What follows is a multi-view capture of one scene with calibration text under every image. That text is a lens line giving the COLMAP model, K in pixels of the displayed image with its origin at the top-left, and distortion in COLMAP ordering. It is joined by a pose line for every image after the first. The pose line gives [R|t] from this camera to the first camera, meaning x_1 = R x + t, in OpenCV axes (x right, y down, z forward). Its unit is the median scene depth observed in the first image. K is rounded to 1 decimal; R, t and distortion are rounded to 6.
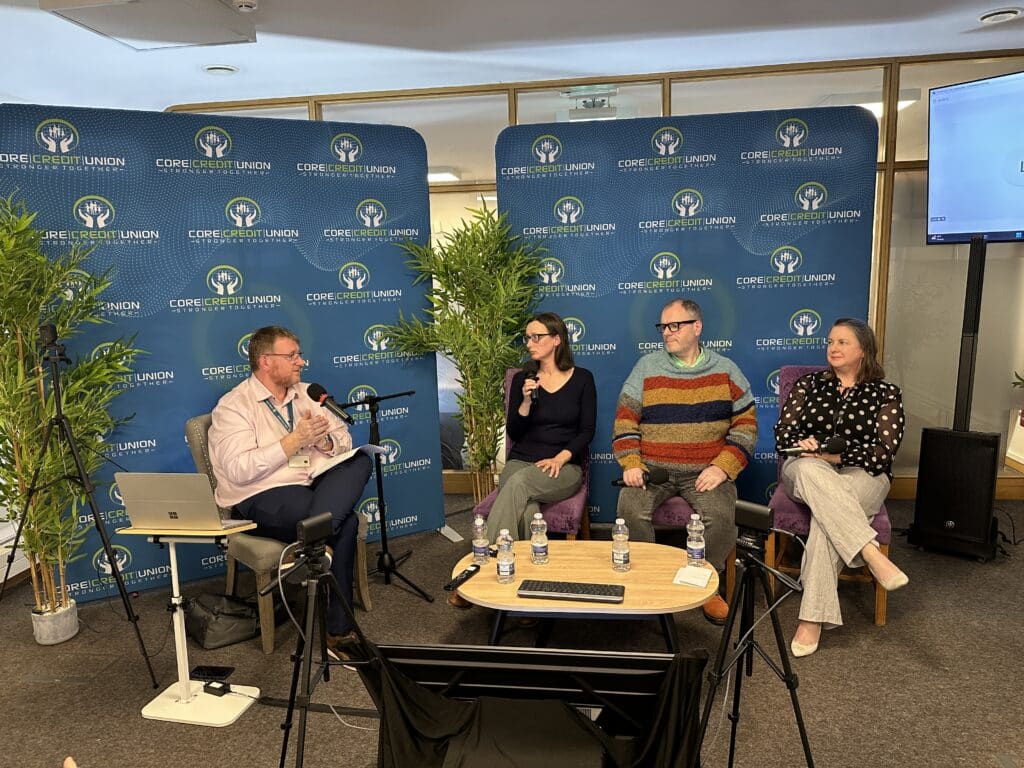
lens RADIAL K [[734.2, 0, 508.6], [0, 734.2, 388.8], [0, 0, 1]] dist [0.052263, -0.042964]
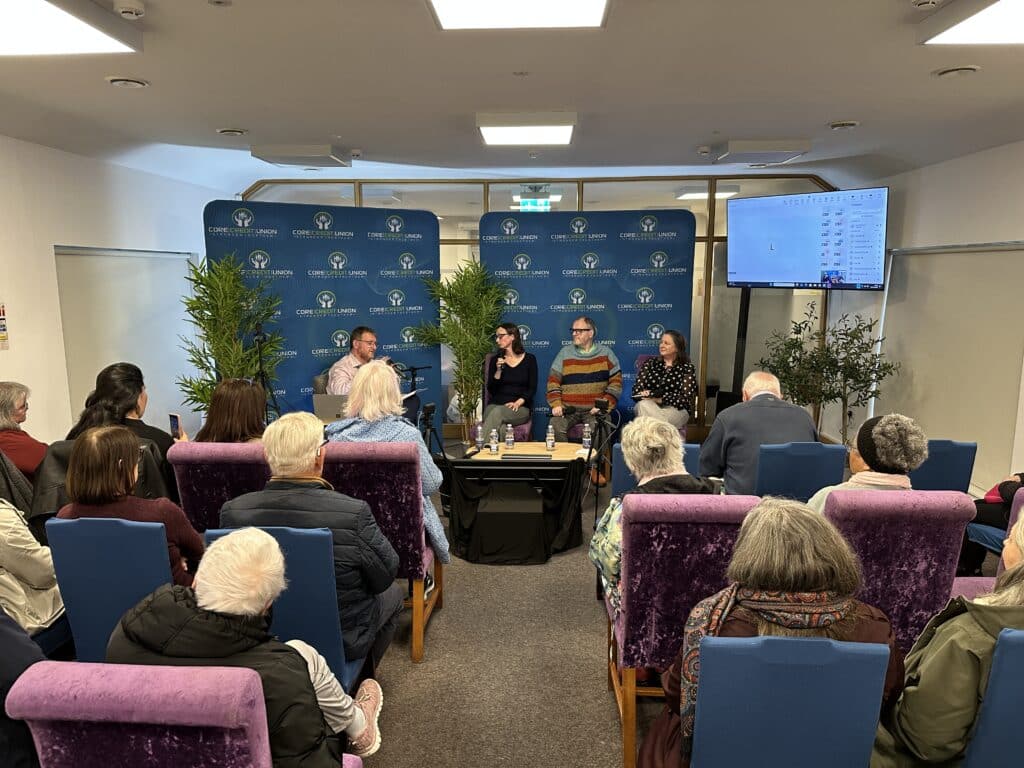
lens RADIAL K [[734.2, 0, 510.0], [0, 734.2, 399.2], [0, 0, 1]] dist [0.052263, -0.042964]
pose [[0.994833, 0.012637, 0.100733, -0.120102], [-0.013512, 0.999877, 0.008013, 0.065186], [-0.100619, -0.009333, 0.994881, -0.733869]]
